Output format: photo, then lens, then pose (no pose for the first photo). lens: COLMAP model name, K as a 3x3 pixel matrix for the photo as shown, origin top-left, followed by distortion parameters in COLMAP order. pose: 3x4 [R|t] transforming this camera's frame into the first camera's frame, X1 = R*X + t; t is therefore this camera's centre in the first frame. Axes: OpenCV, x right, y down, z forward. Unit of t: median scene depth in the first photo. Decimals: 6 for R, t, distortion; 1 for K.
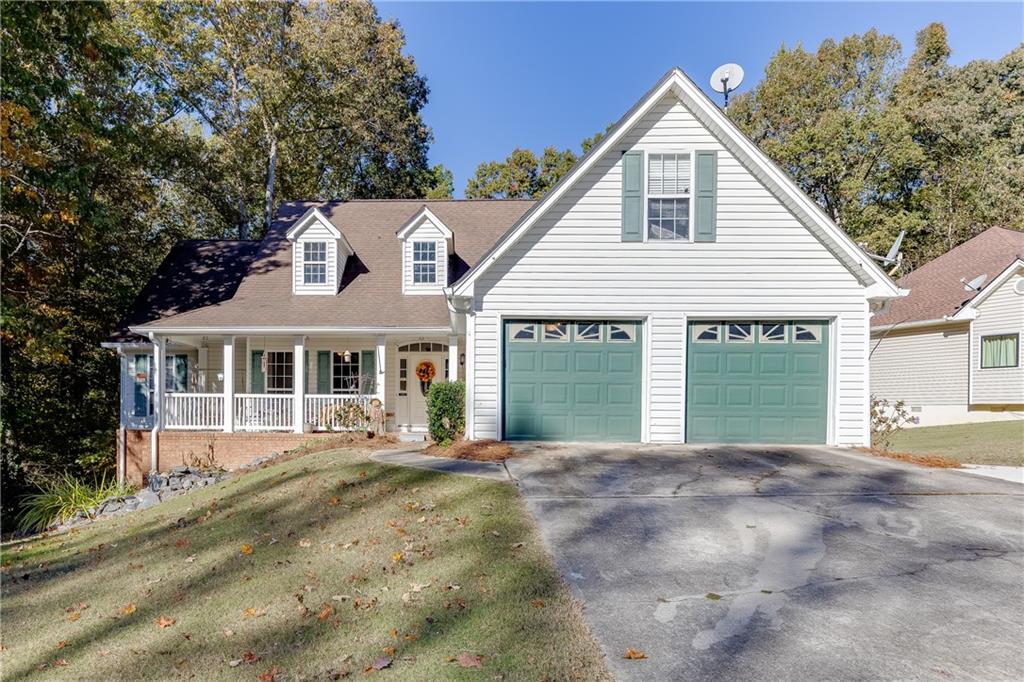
lens RADIAL K [[624.9, 0, 512.1], [0, 624.9, 364.5], [0, 0, 1]] dist [0.000810, 0.000081]
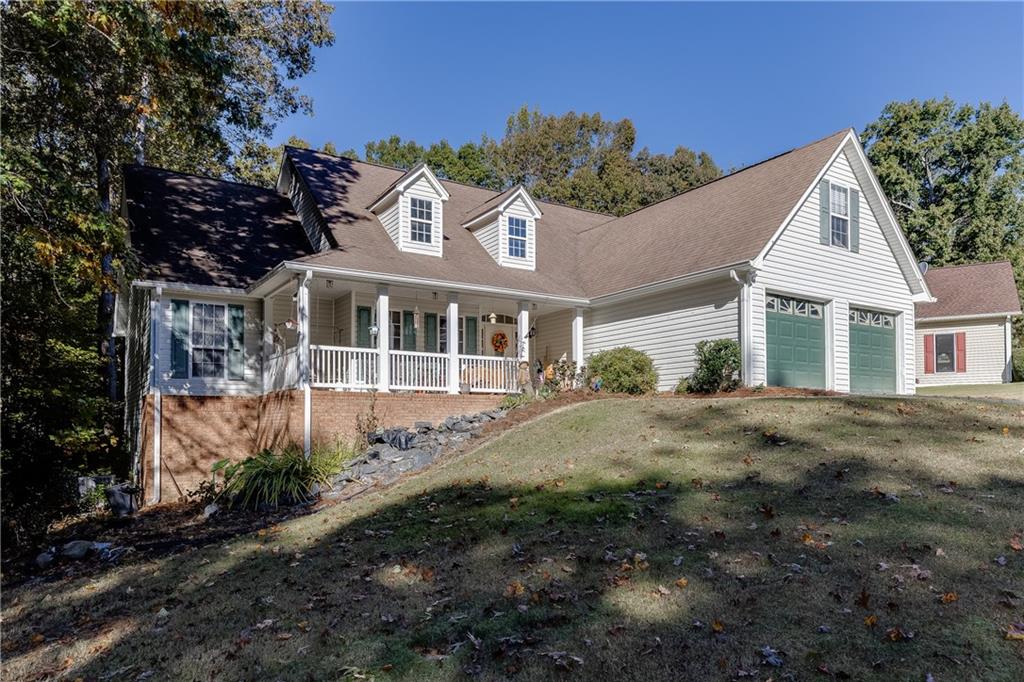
lens RADIAL K [[595.7, 0, 511.3], [0, 595.7, 360.5], [0, 0, 1]] dist [-0.003089, -0.000516]
pose [[0.852820, 0.042800, 0.520449, -1.050173], [-0.031347, 0.999034, -0.030792, 0.117999], [-0.521264, 0.009945, 0.853338, 0.241901]]
